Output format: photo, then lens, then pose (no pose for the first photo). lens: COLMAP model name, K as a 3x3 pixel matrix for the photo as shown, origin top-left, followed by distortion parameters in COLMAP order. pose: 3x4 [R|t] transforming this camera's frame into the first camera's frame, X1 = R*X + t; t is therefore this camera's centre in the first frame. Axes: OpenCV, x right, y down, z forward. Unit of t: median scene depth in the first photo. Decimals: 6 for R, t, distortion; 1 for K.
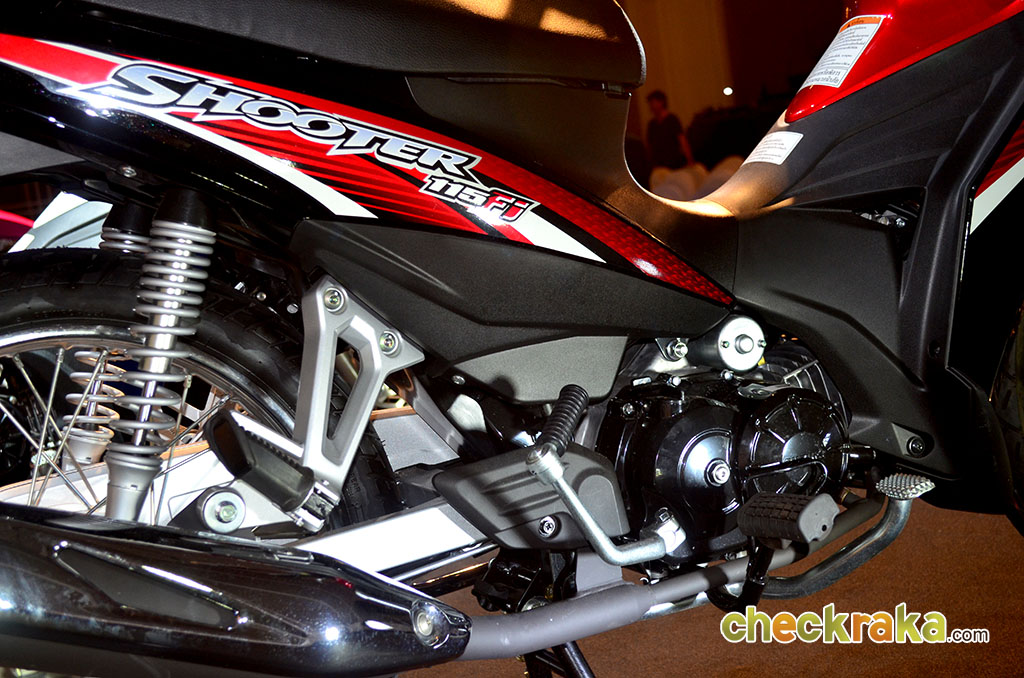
lens RADIAL K [[1603.6, 0, 512.4], [0, 1603.6, 340.5], [0, 0, 1]] dist [-0.020525, 0.000000]
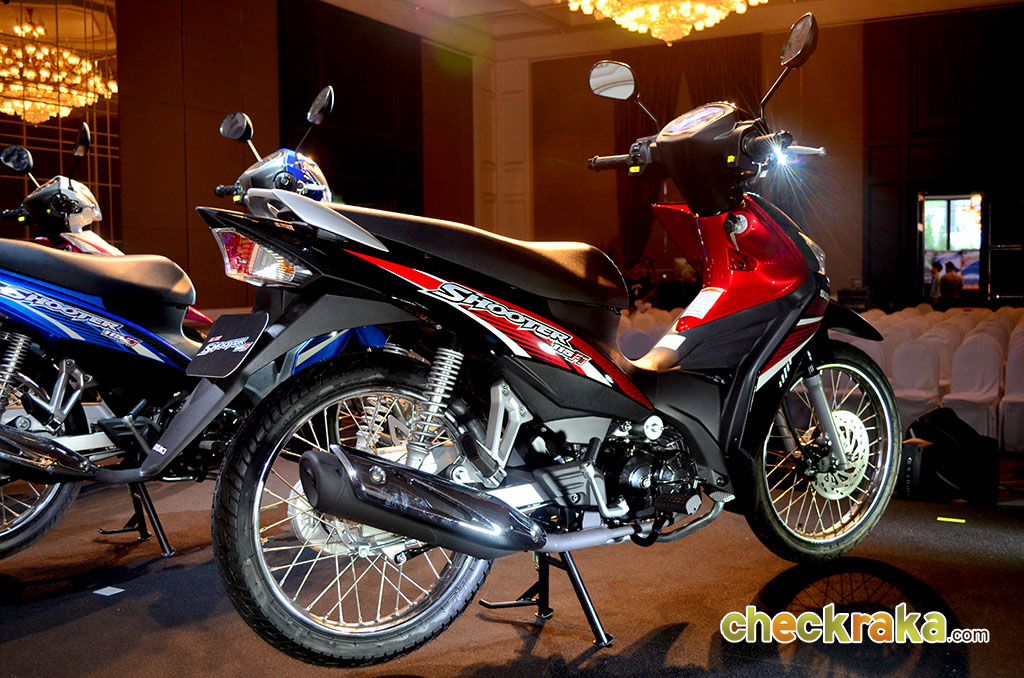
lens RADIAL K [[1048.7, 0, 511.6], [0, 1048.7, 337.0], [0, 0, 1]] dist [-0.099029, 0.000000]
pose [[0.982943, 0.124921, 0.134976, -0.296093], [-0.114652, 0.990067, -0.081378, 0.020266], [-0.143801, 0.064514, 0.987501, -0.477858]]
